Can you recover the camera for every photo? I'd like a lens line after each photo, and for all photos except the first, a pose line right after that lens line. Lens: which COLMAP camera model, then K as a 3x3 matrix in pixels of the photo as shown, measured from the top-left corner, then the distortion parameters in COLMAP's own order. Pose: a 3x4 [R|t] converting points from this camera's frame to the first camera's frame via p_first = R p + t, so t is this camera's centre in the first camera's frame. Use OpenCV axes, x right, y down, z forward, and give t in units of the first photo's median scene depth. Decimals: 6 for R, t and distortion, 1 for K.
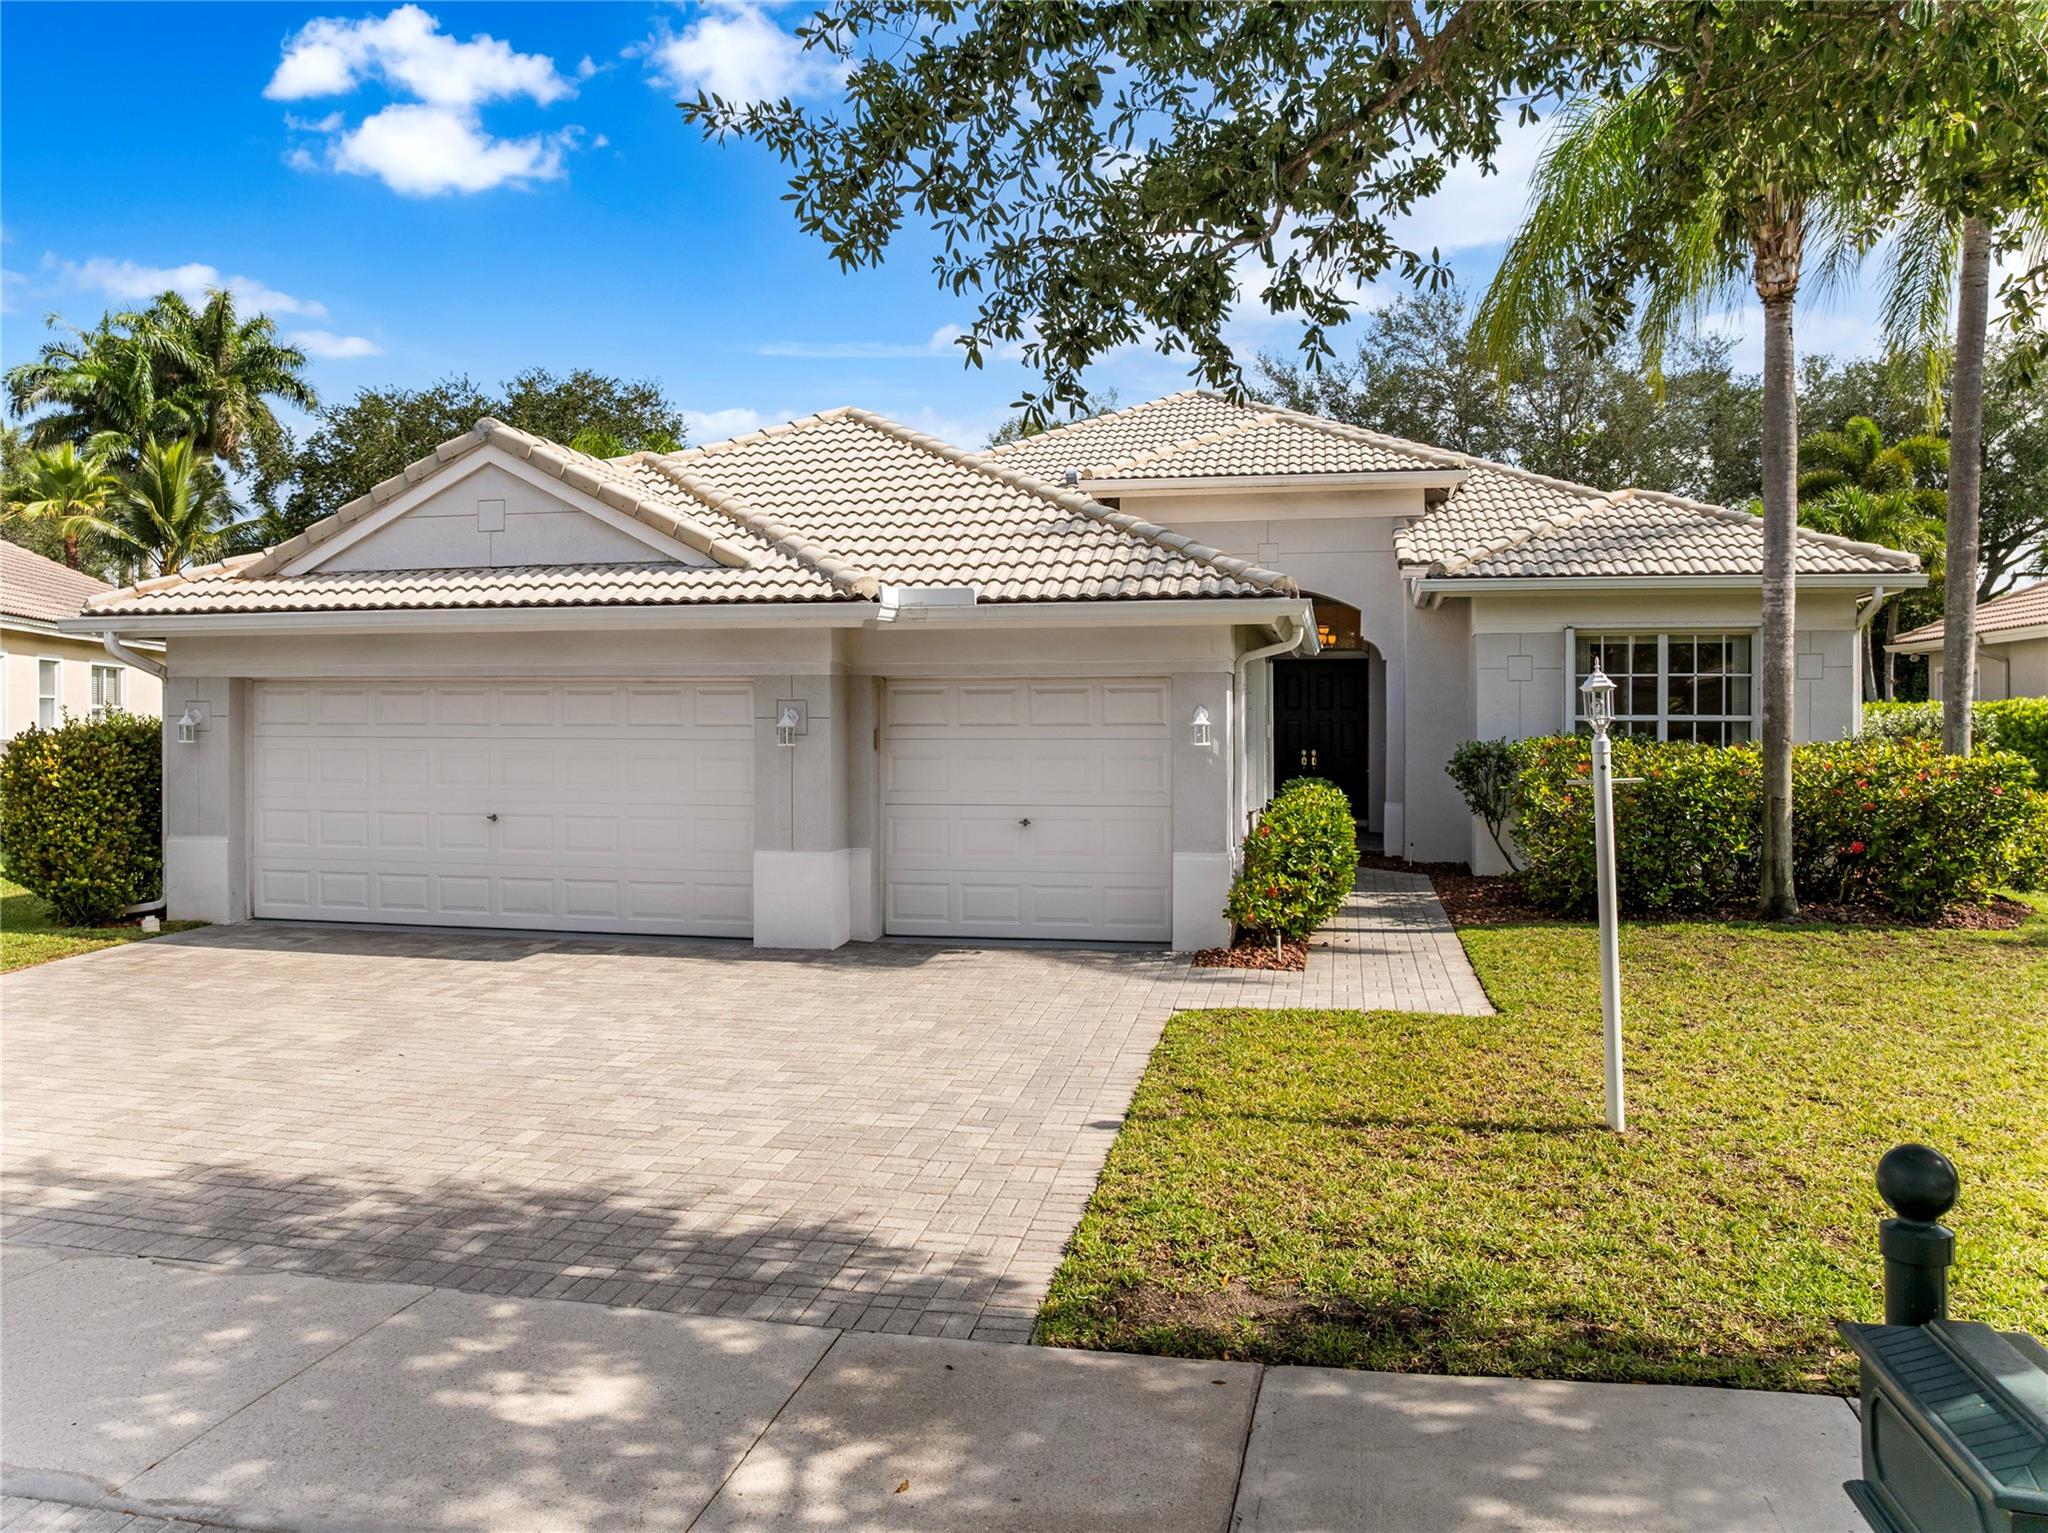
lens RADIAL K [[1464.5, 0, 1019.7], [0, 1464.5, 743.7], [0, 0, 1]] dist [-0.049637, 0.003331]
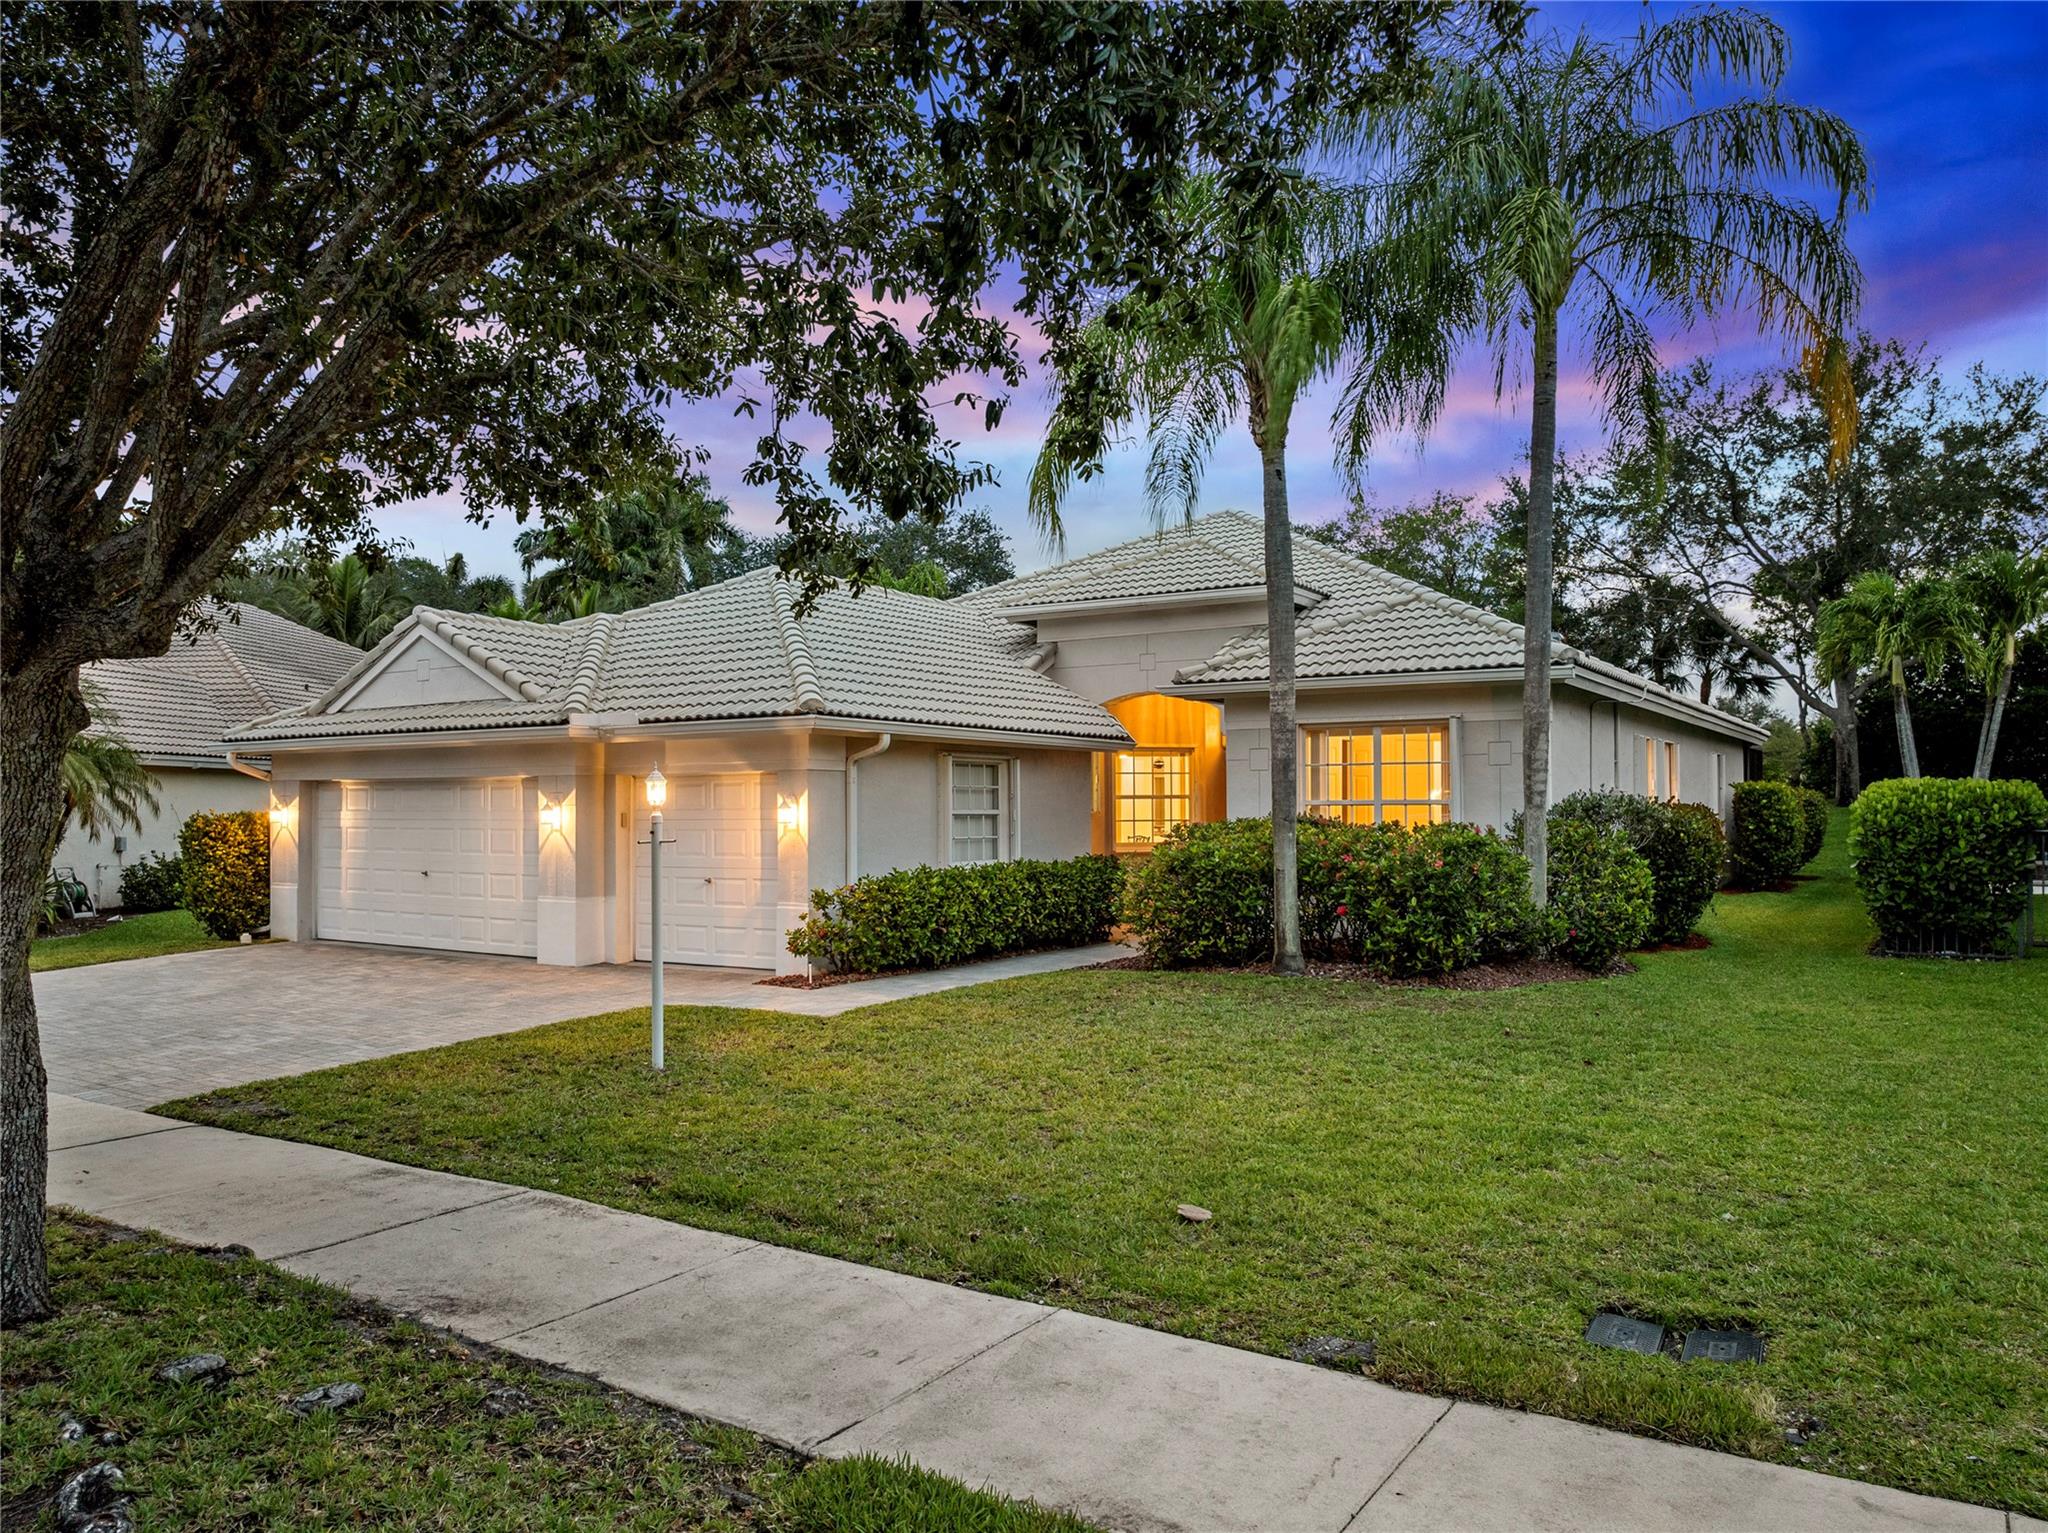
lens RADIAL K [[1471.3, 0, 1024.0], [0, 1471.3, 766.5], [0, 0, 1]] dist [-0.048012, -0.004342]
pose [[0.937374, -0.014499, -0.348024, 0.575919], [-0.002686, 0.998803, -0.048843, 0.010460], [0.348315, 0.046719, 0.936212, -0.144967]]
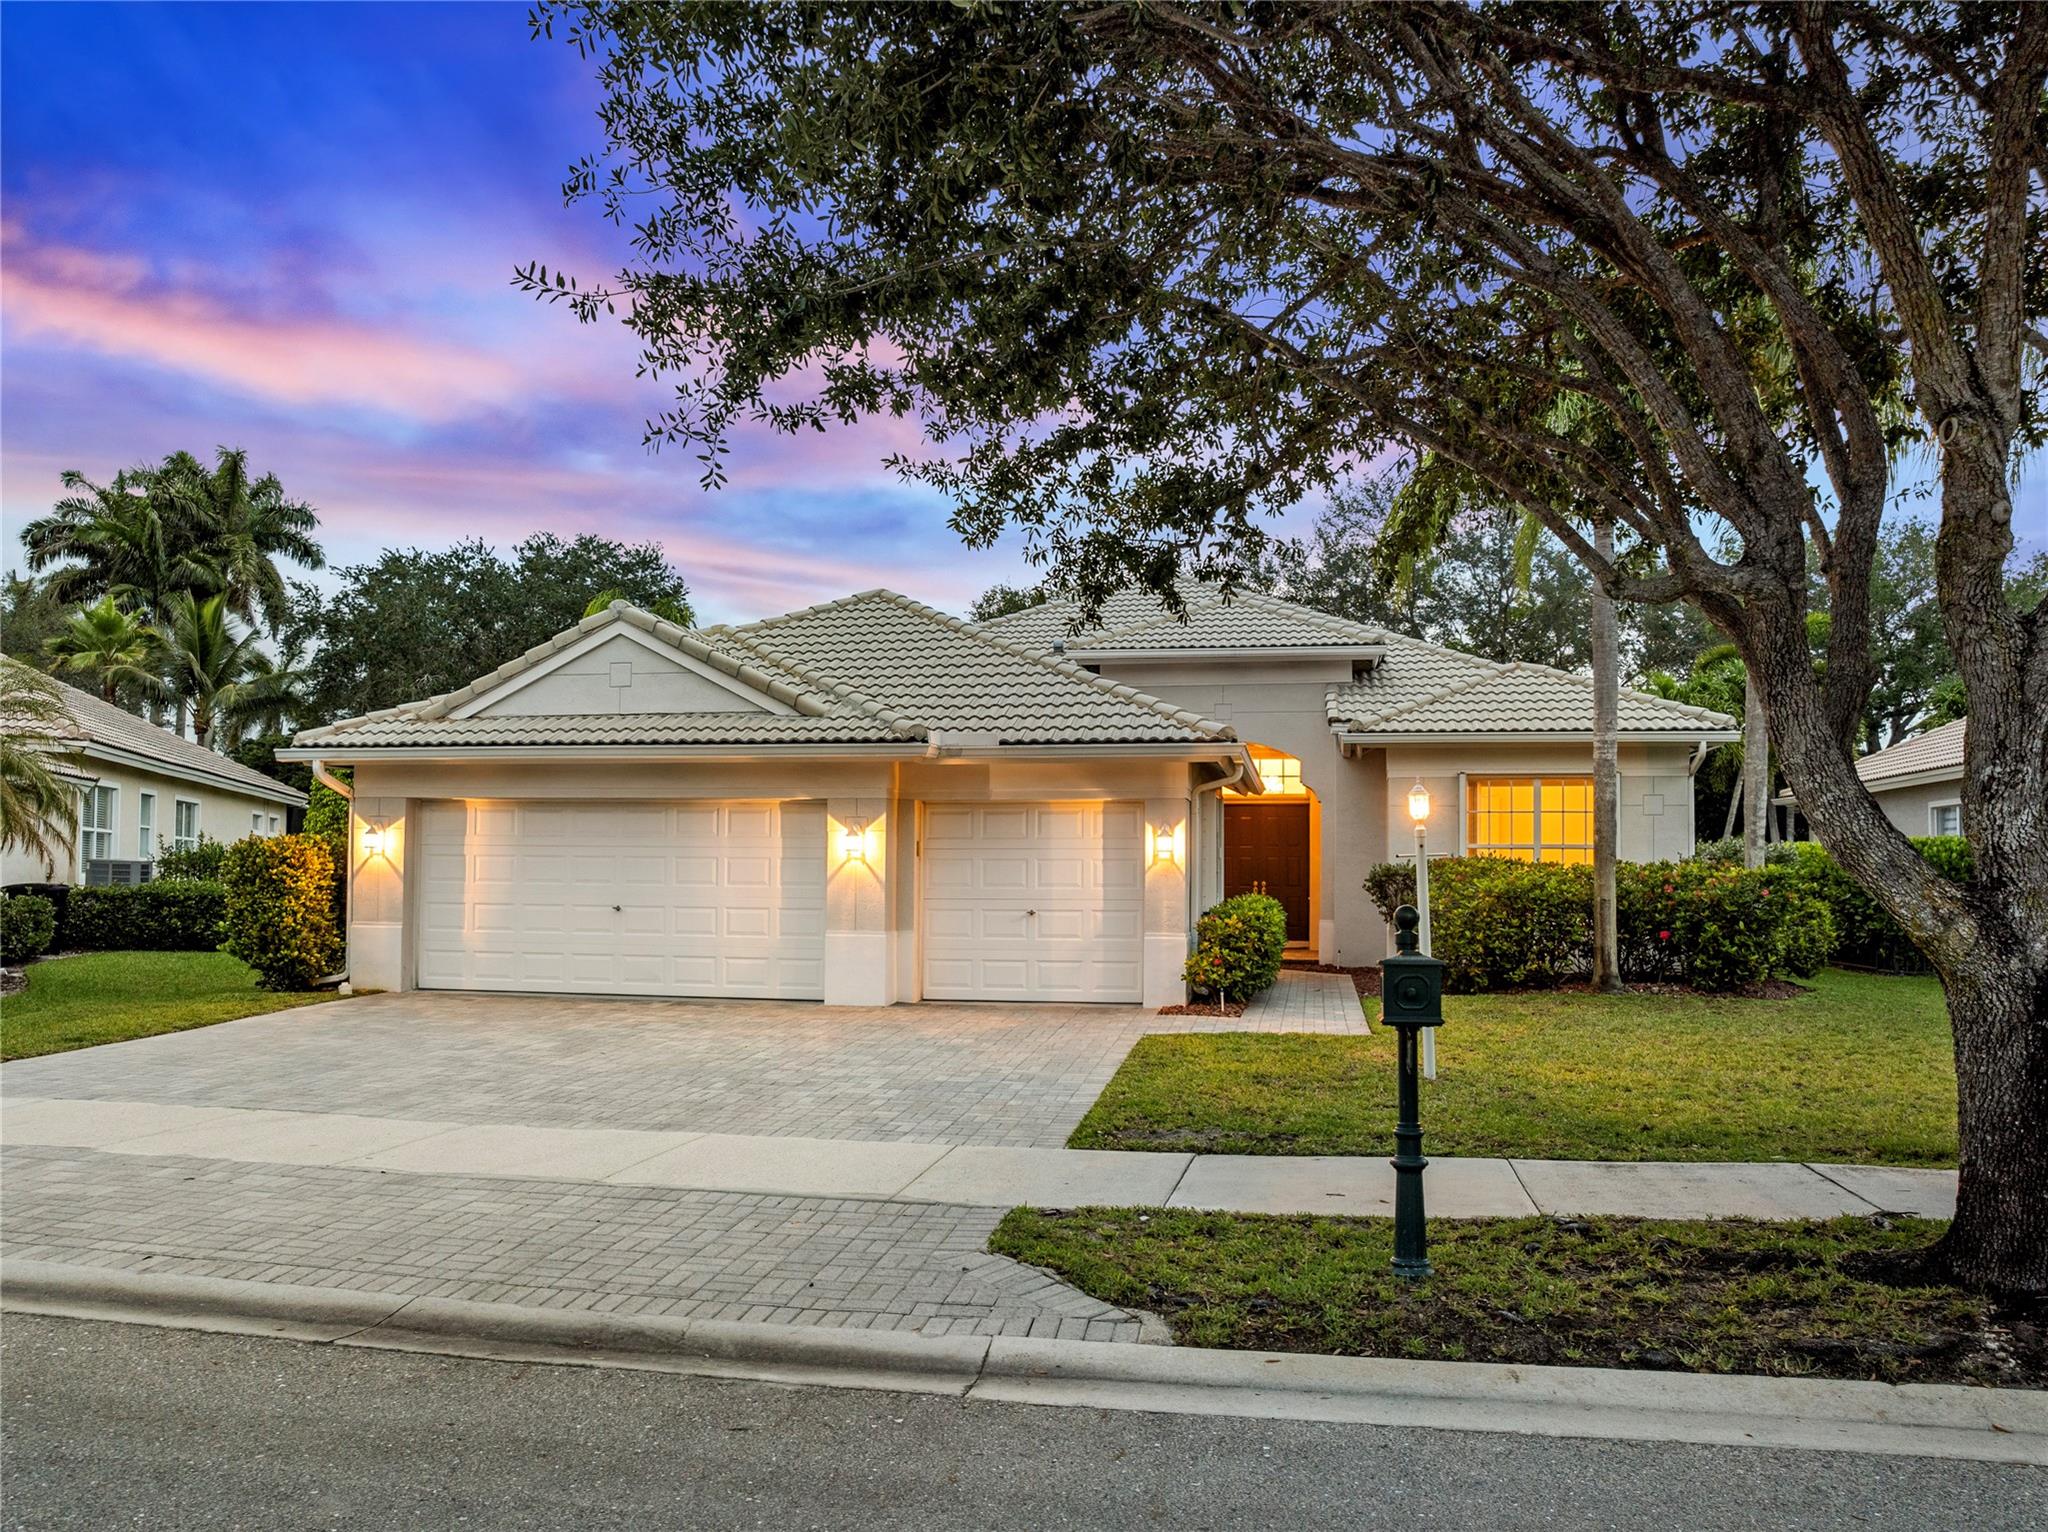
lens RADIAL K [[1483.9, 0, 1025.6], [0, 1483.9, 840.9], [0, 0, 1]] dist [-0.044623, -0.004384]
pose [[0.999611, 0.008624, 0.026522, -0.028638], [-0.007446, 0.998994, -0.044218, 0.036856], [-0.026877, 0.044003, 0.998670, -0.250832]]
